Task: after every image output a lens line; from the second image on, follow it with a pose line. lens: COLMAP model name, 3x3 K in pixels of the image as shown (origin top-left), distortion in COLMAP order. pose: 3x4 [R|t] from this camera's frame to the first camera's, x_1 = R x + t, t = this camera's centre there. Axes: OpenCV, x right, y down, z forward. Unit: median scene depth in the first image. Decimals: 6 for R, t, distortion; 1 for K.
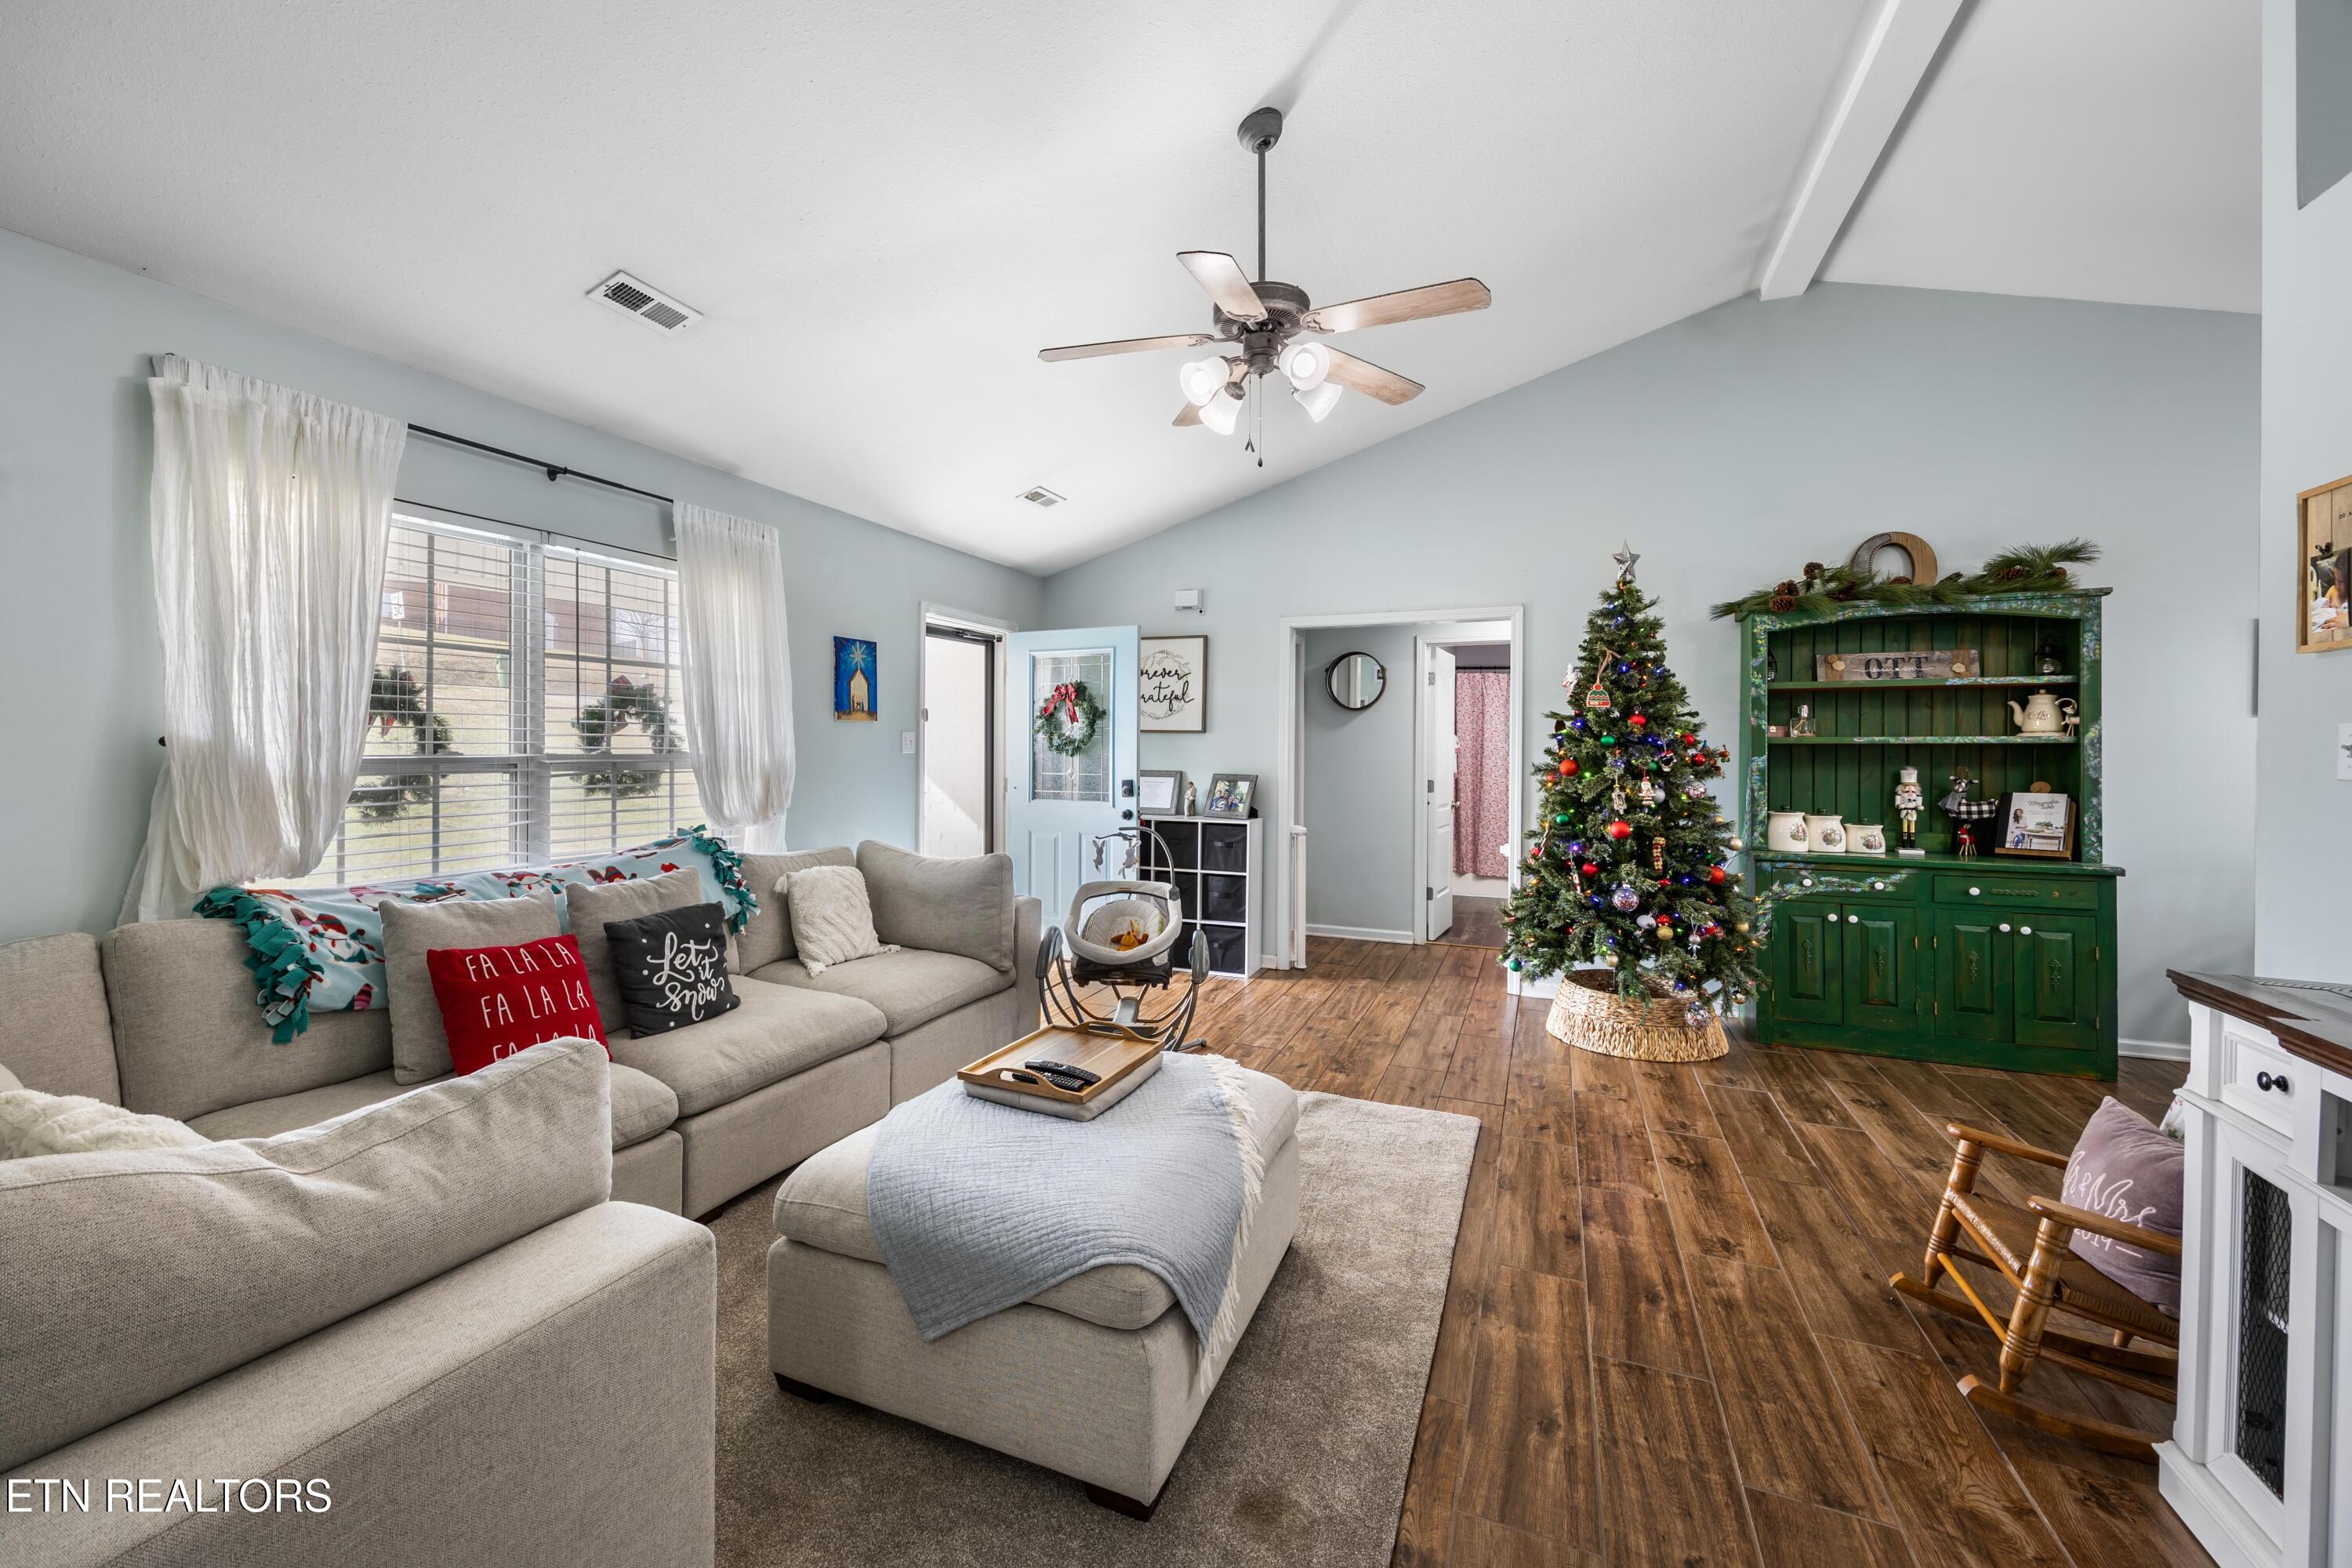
lens RADIAL K [[951.4, 0, 1127.8], [0, 951.4, 760.0], [0, 0, 1]] dist [-0.002282, -0.000140]
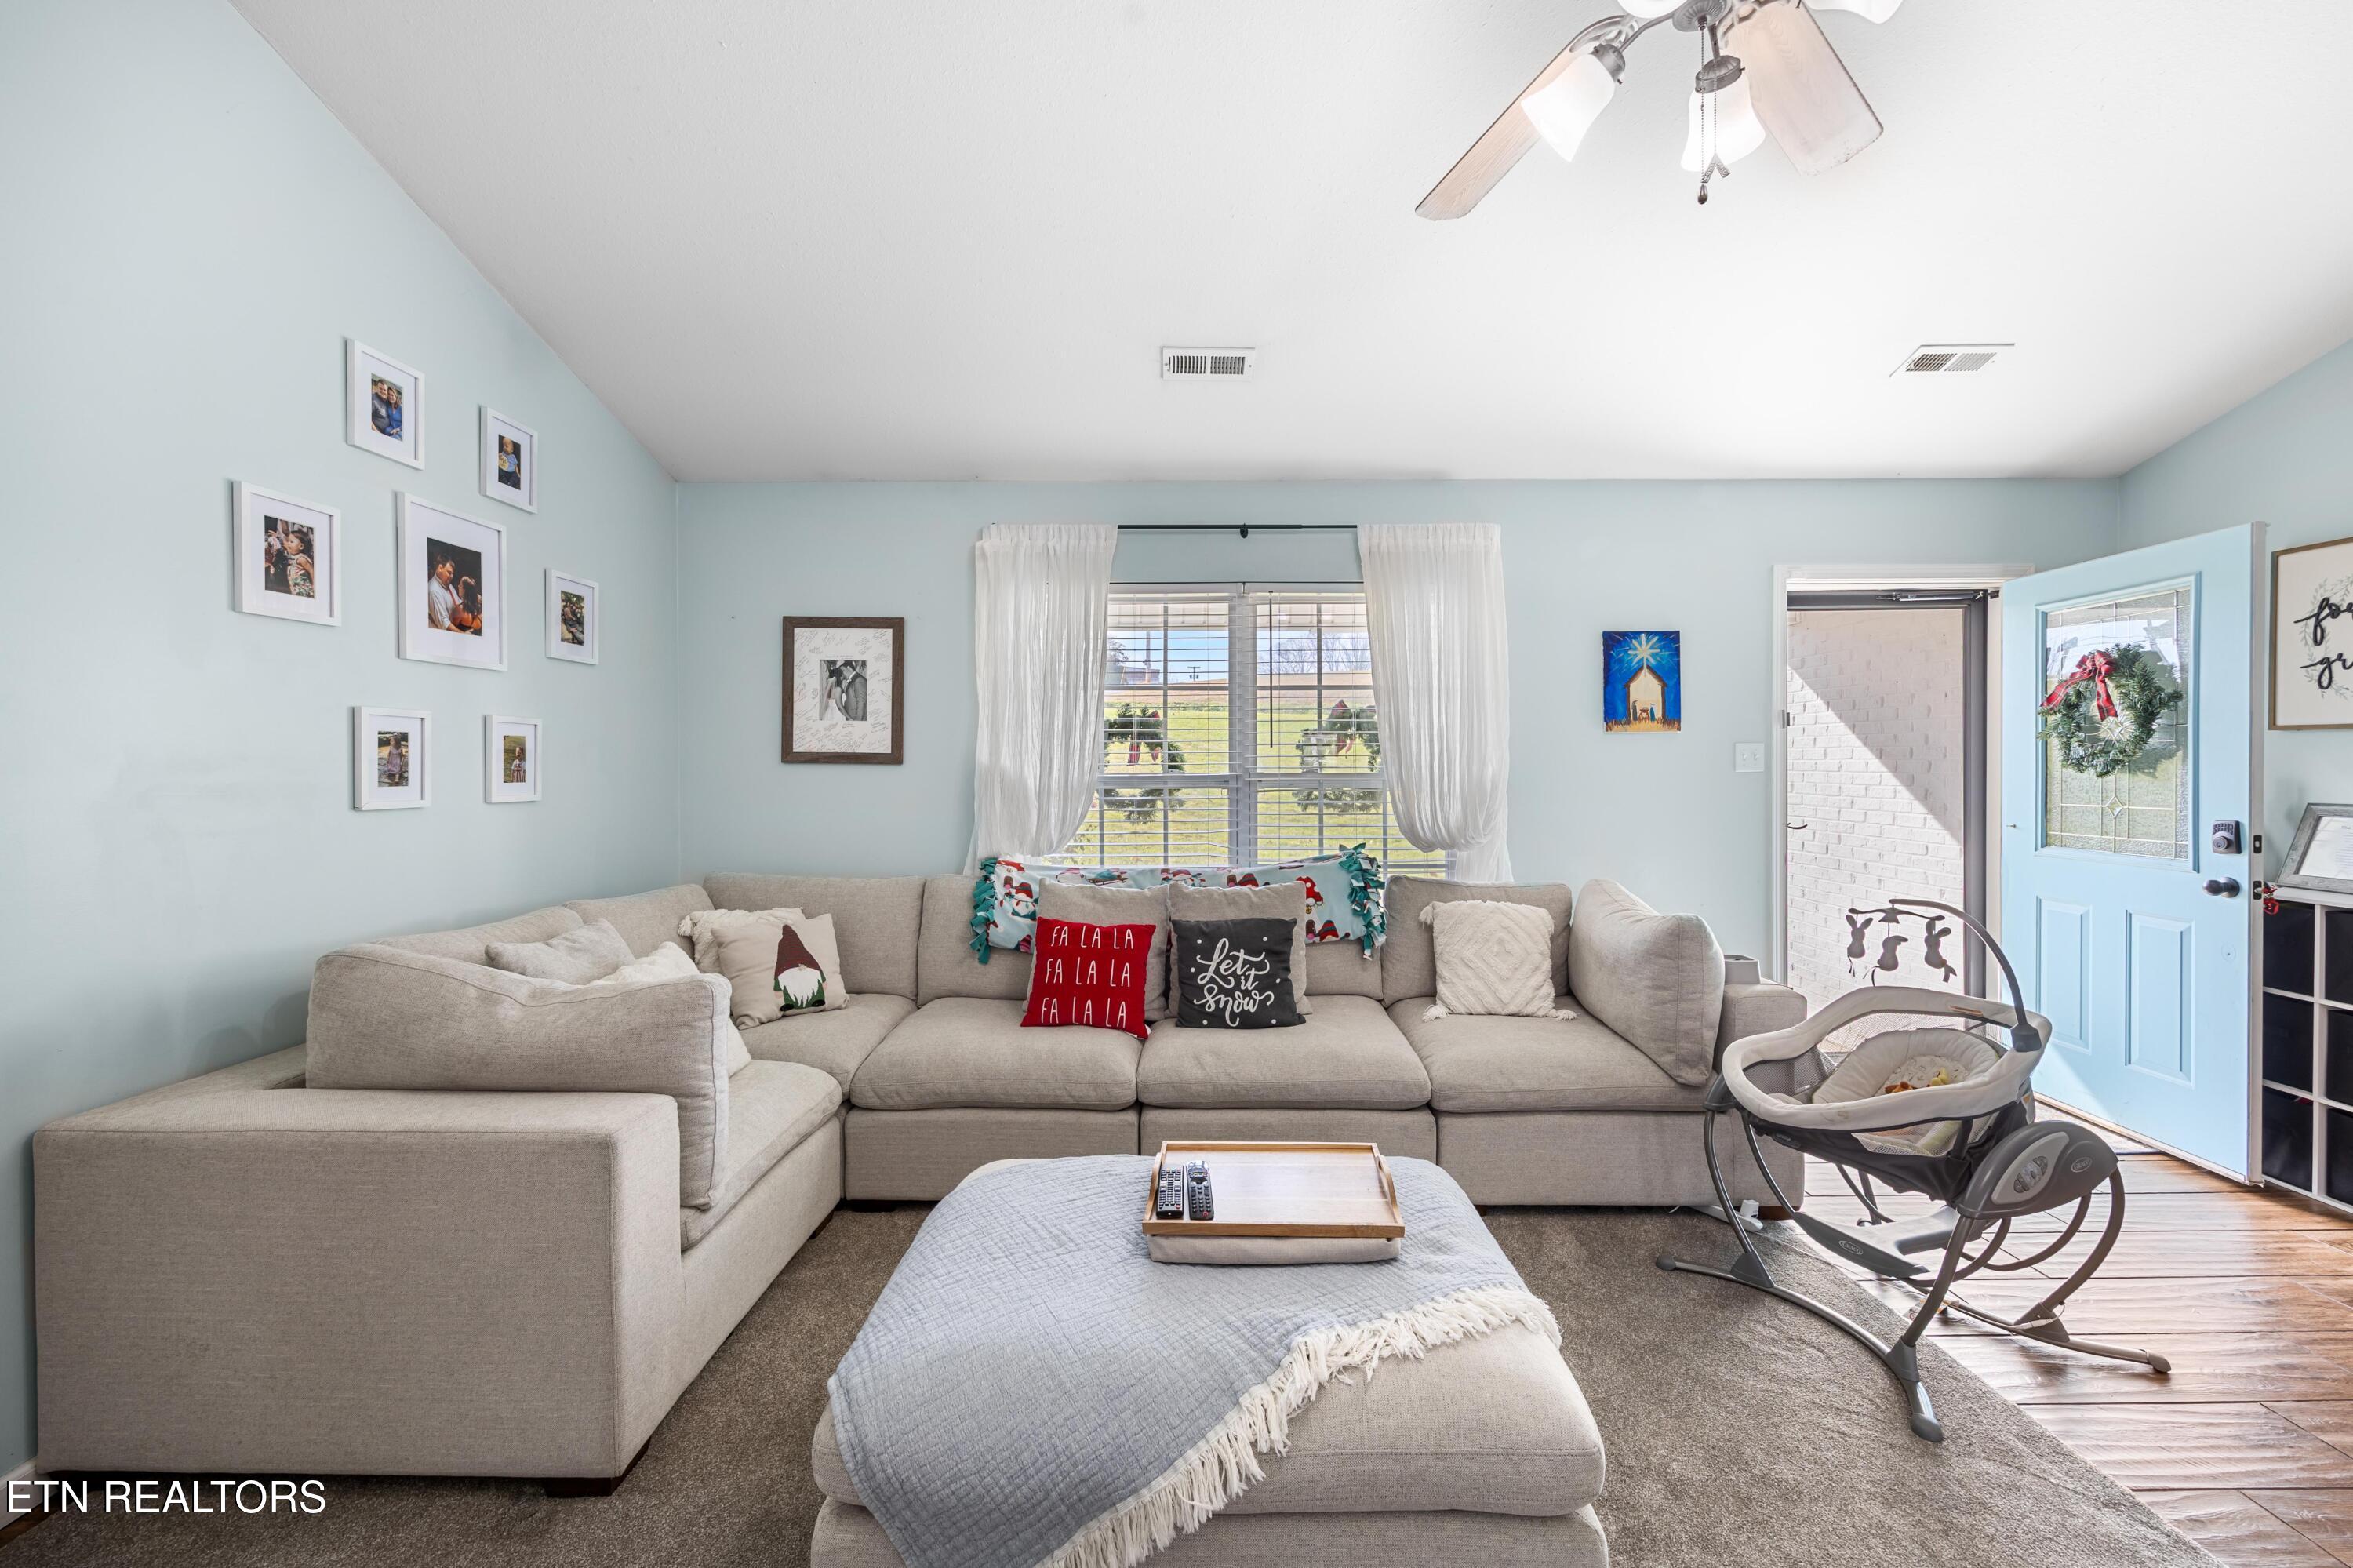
lens RADIAL K [[940.9, 0, 1195.1], [0, 940.9, 778.9], [0, 0, 1]] dist [-0.002663, -0.000138]
pose [[0.408589, 0.004969, -0.912705, 0.432453], [-0.005781, 0.999979, 0.002856, -0.001627], [0.912700, 0.004110, 0.408609, 0.486990]]
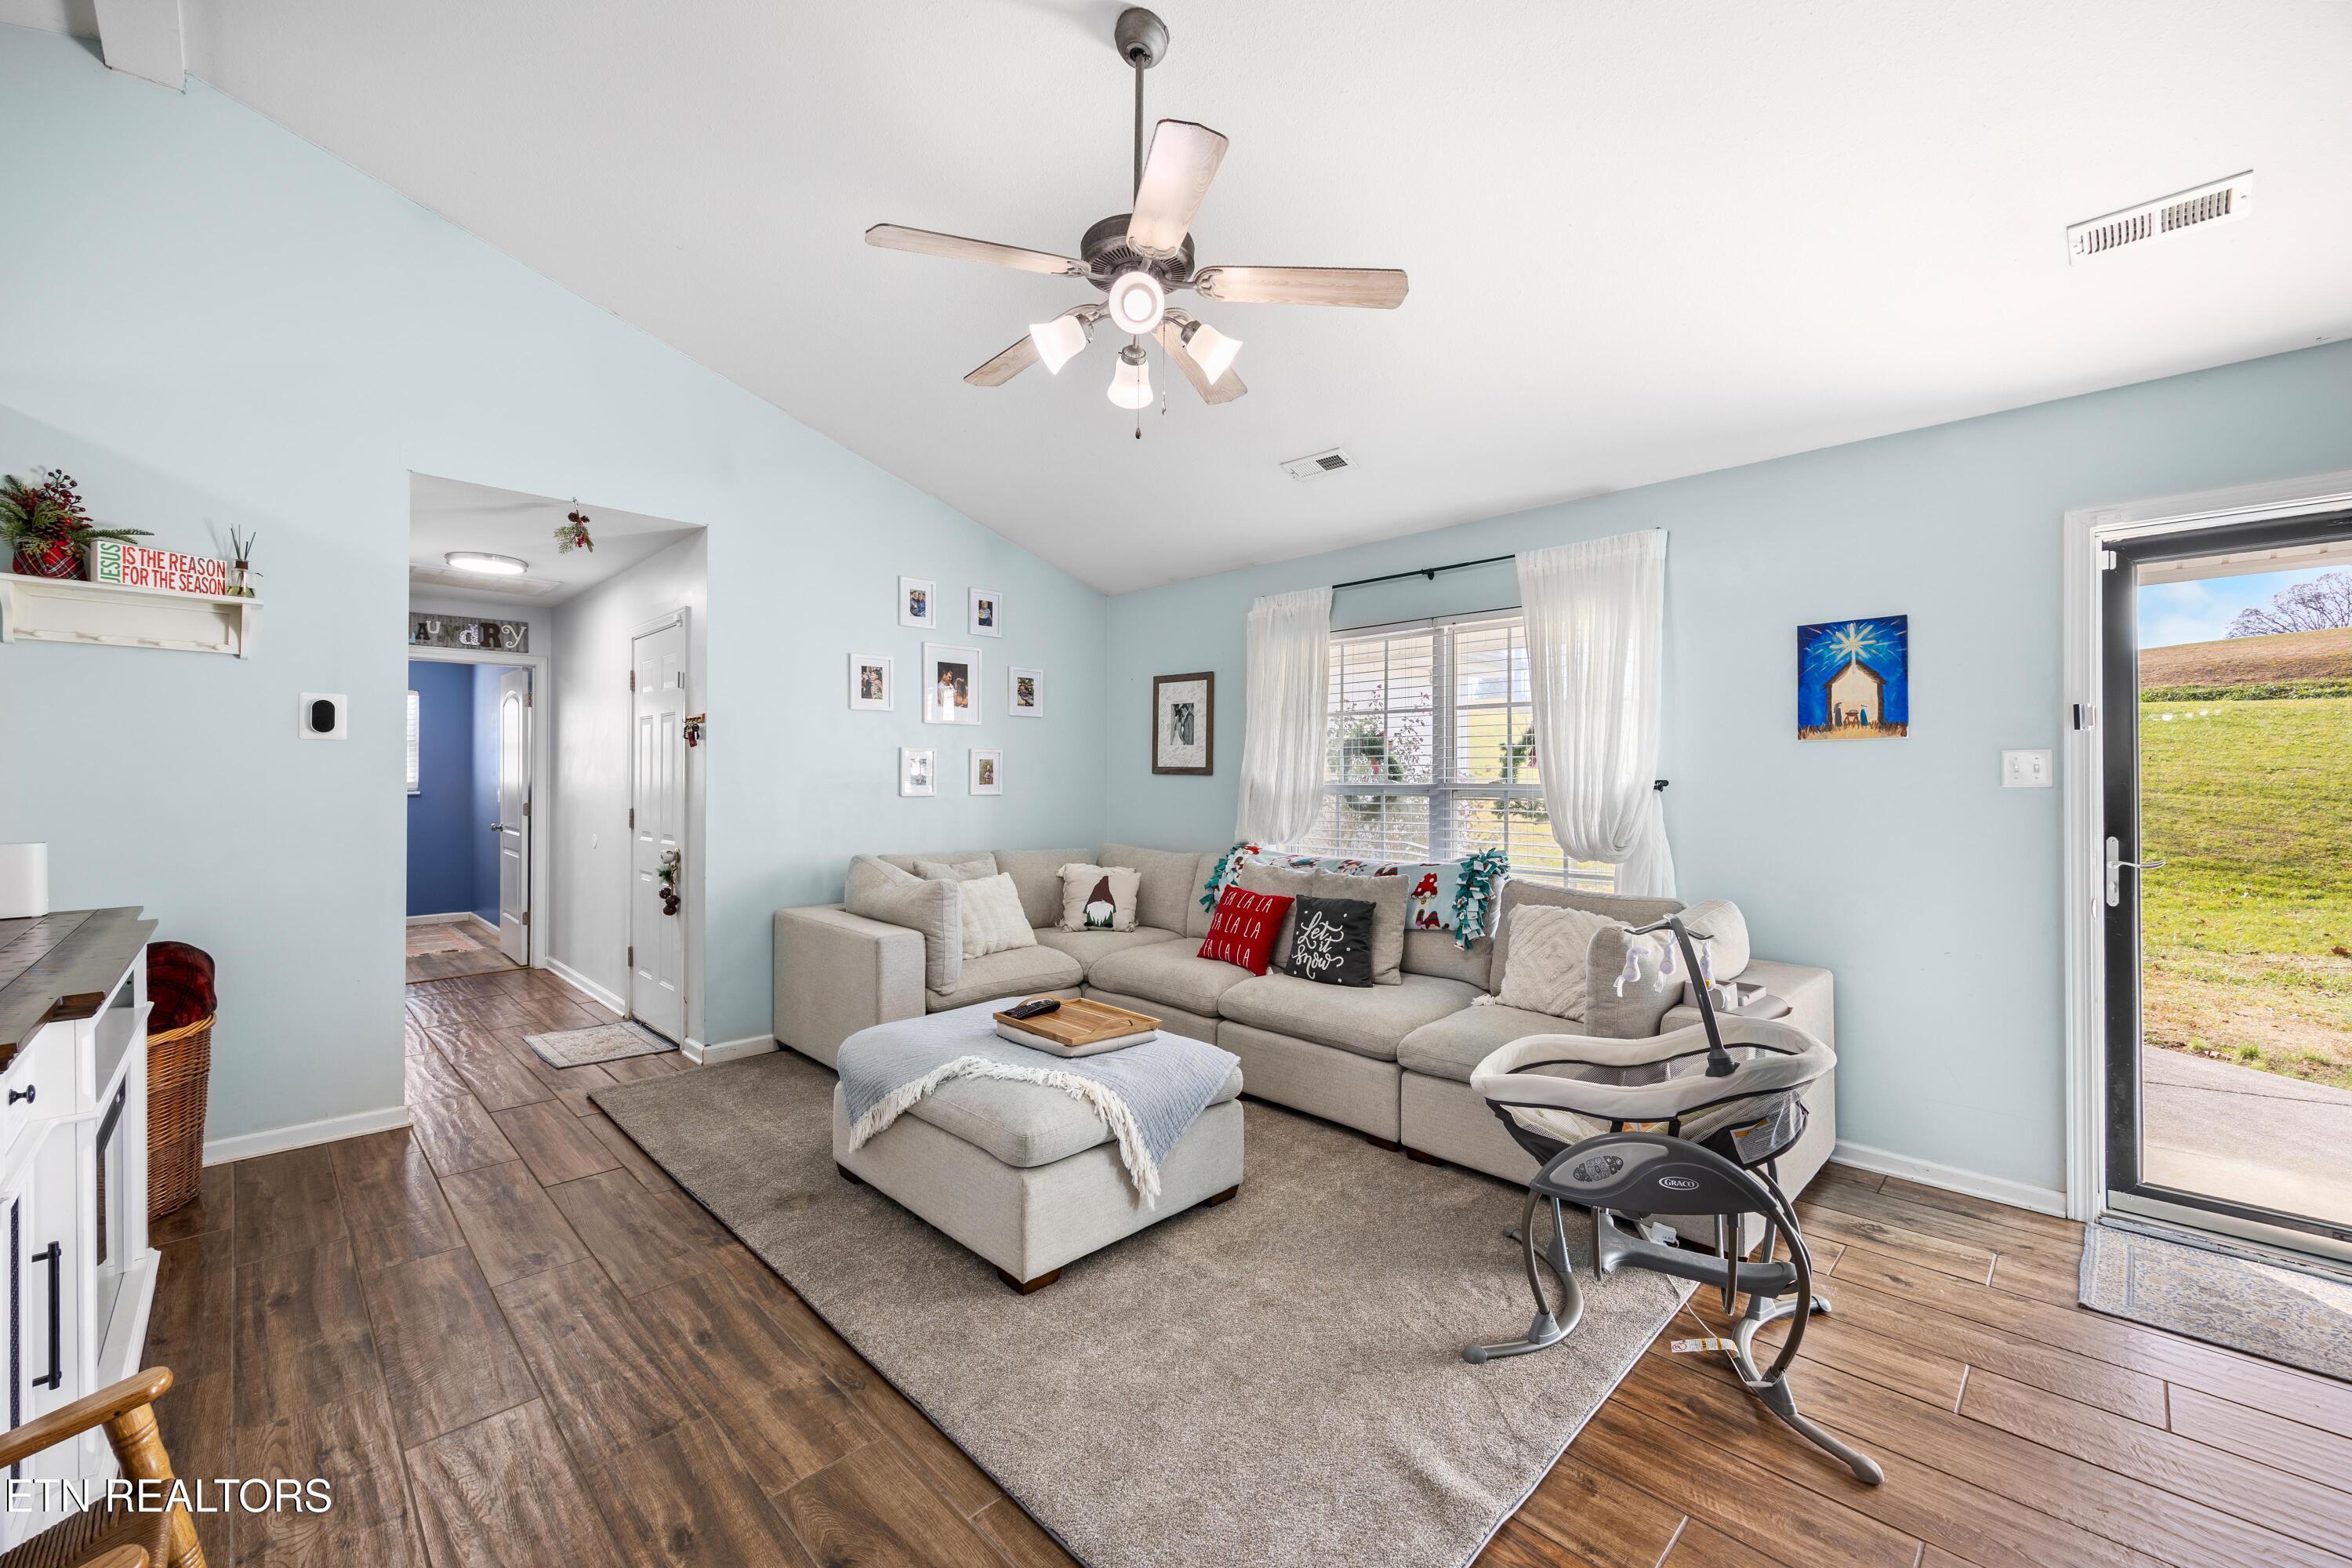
lens RADIAL K [[964.0, 0, 1169.1], [0, 964.0, 777.3], [0, 0, 1]] dist [-0.000033, 0.000102]
pose [[-0.372100, -0.005605, -0.928176, 0.815758], [-0.014456, 0.999895, -0.000242, -0.008678], [0.928080, 0.013328, -0.372142, 1.196506]]
